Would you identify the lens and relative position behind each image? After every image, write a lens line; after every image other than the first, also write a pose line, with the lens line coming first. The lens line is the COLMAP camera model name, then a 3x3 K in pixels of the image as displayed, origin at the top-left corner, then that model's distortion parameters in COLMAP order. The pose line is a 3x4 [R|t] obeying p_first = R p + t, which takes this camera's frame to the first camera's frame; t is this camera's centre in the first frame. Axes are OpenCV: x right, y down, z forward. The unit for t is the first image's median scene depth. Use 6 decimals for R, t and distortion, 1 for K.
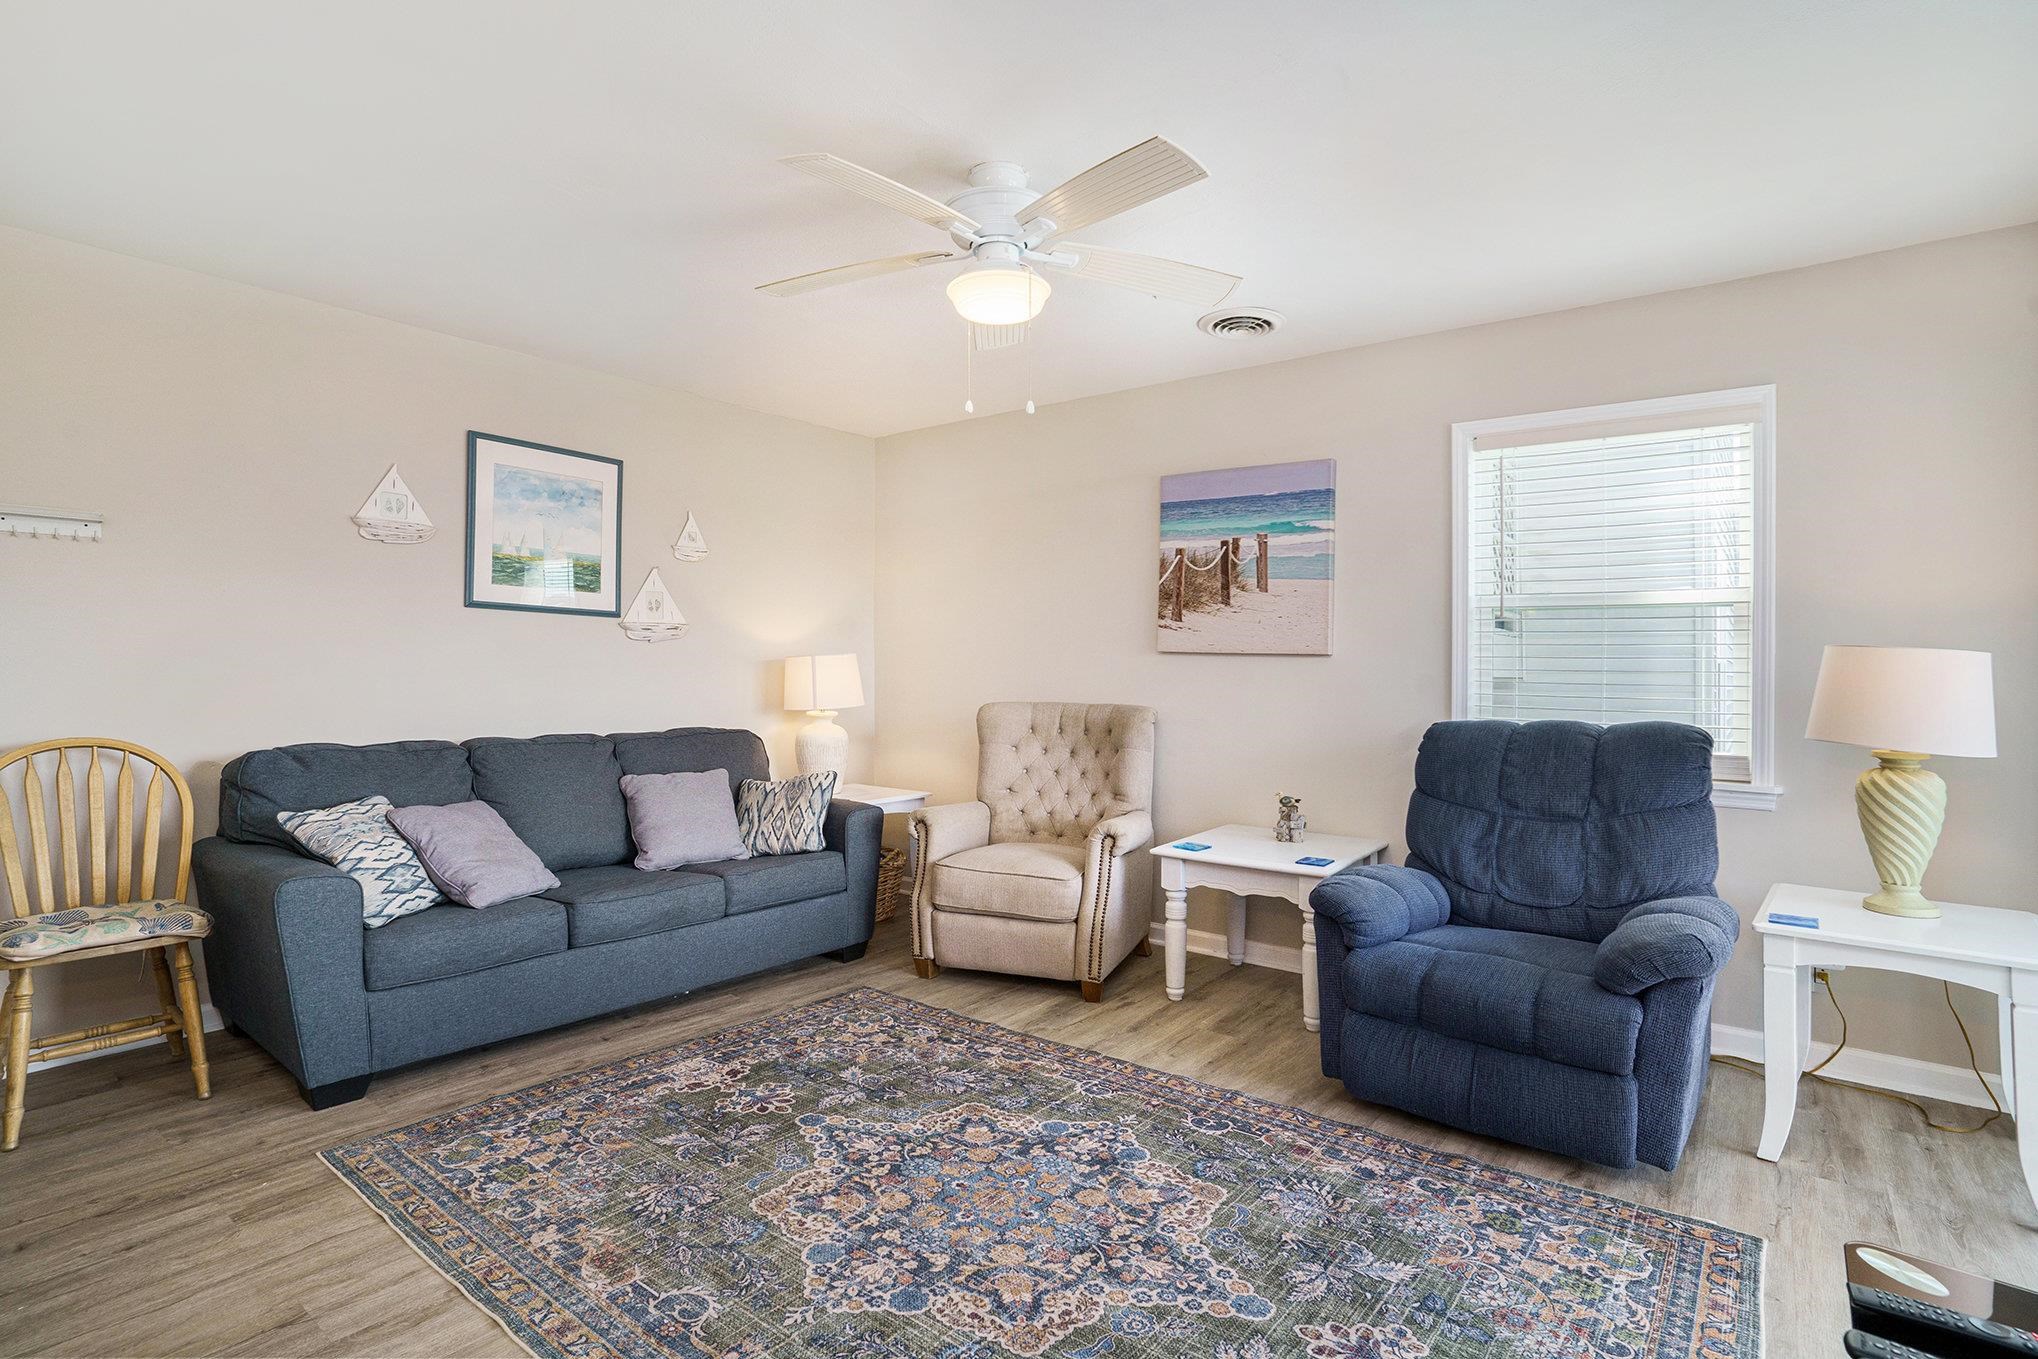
lens RADIAL K [[1014.2, 0, 1025.5], [0, 1014.2, 676.4], [0, 0, 1]] dist [-0.064346, 0.026826]
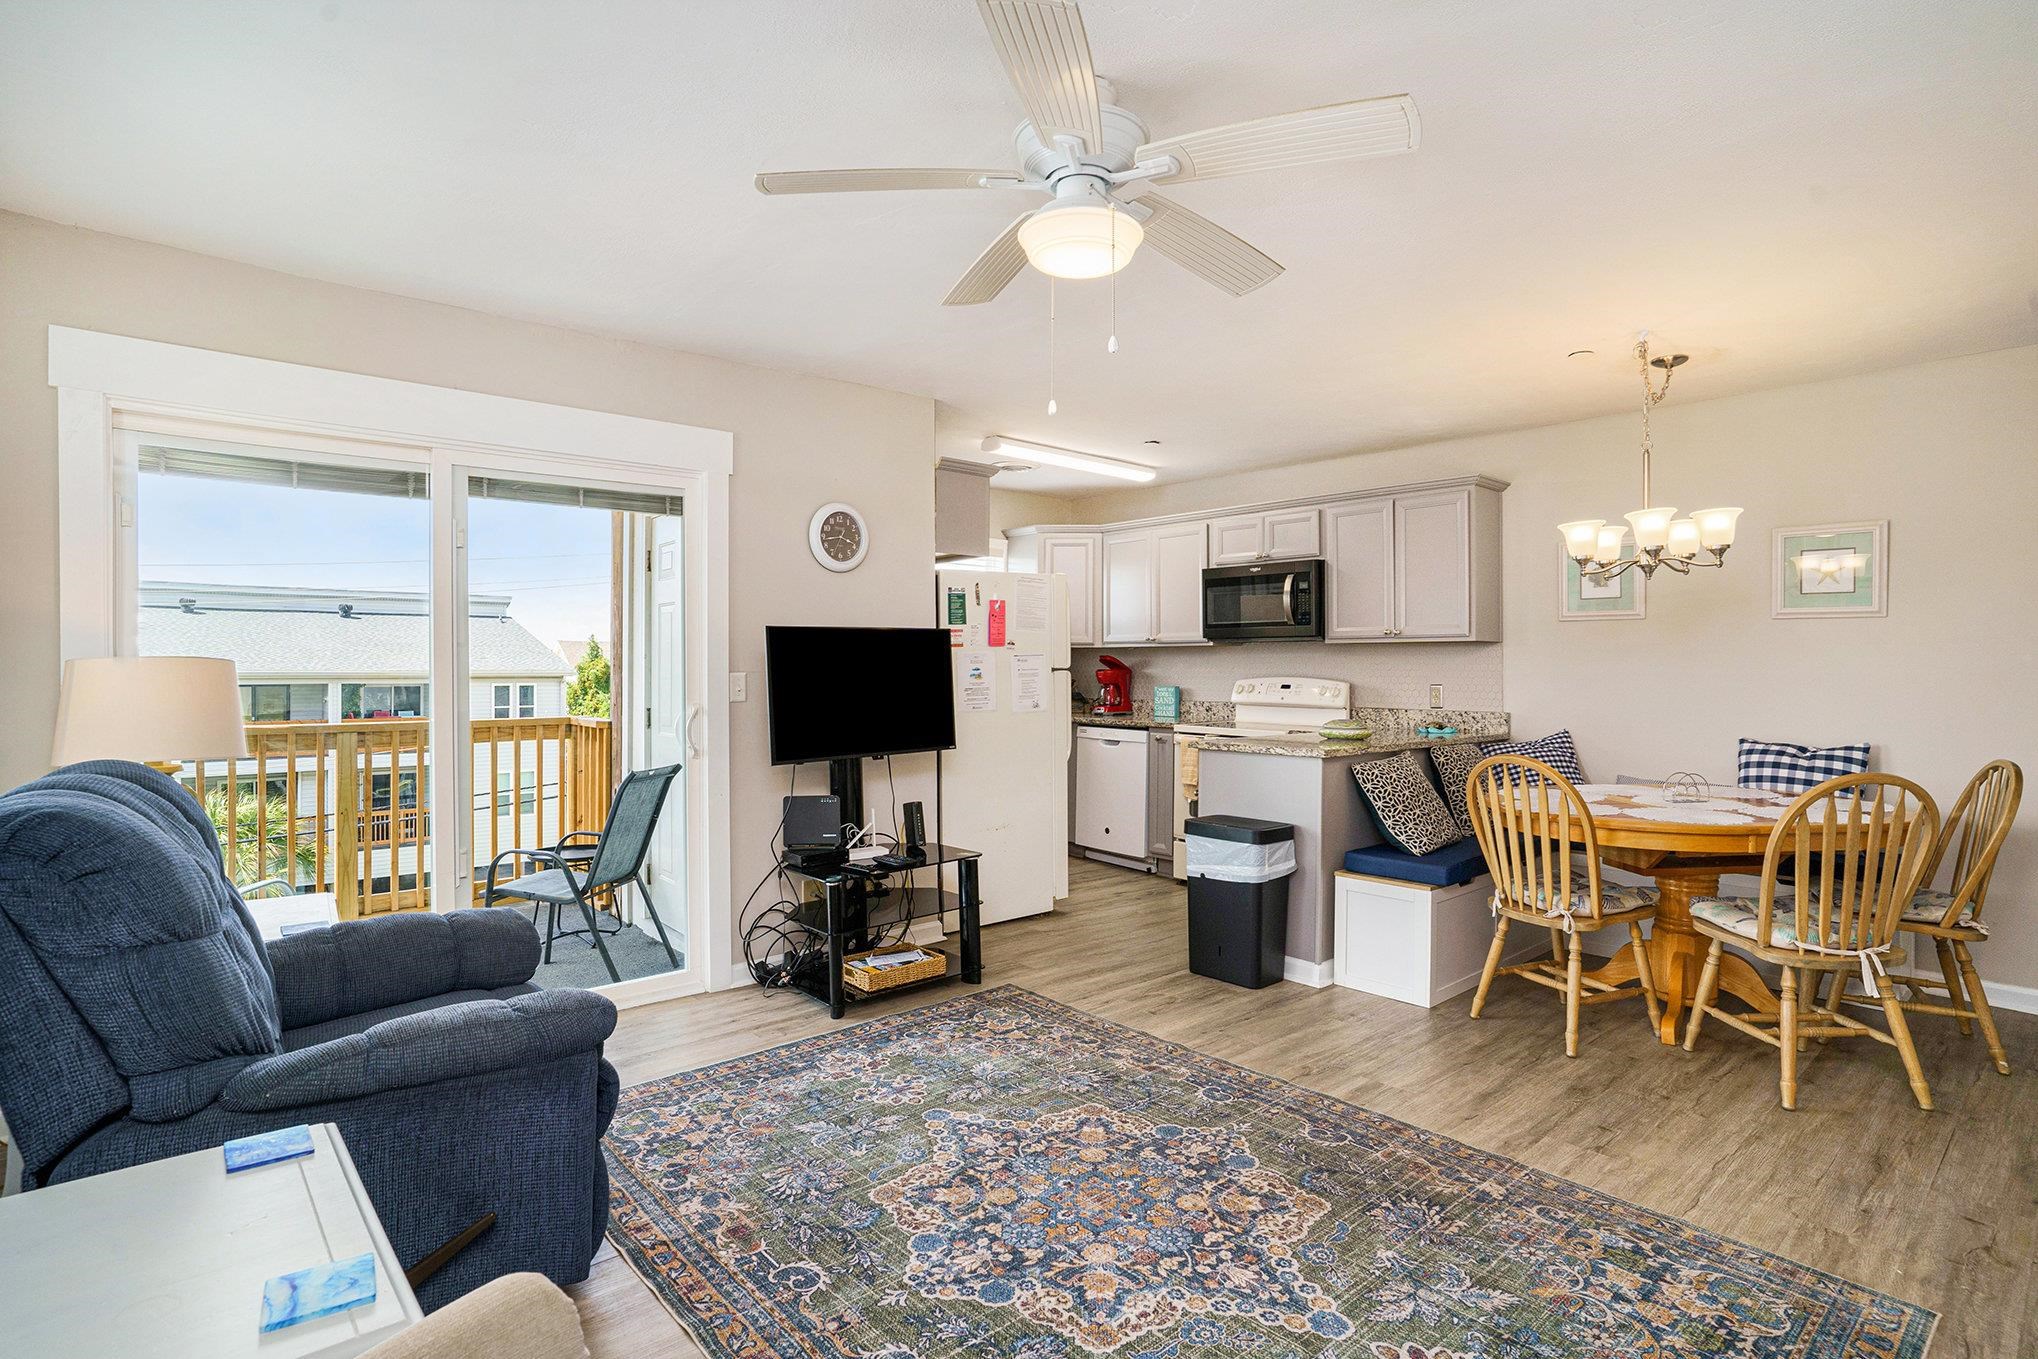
lens RADIAL K [[988.5, 0, 1052.1], [0, 988.5, 651.2], [0, 0, 1]] dist [-0.077956, 0.049813]
pose [[-0.984889, -0.006919, 0.173051, -0.118675], [-0.009572, 0.999849, -0.014503, -0.023525], [-0.172924, -0.015940, -0.984806, 1.519846]]
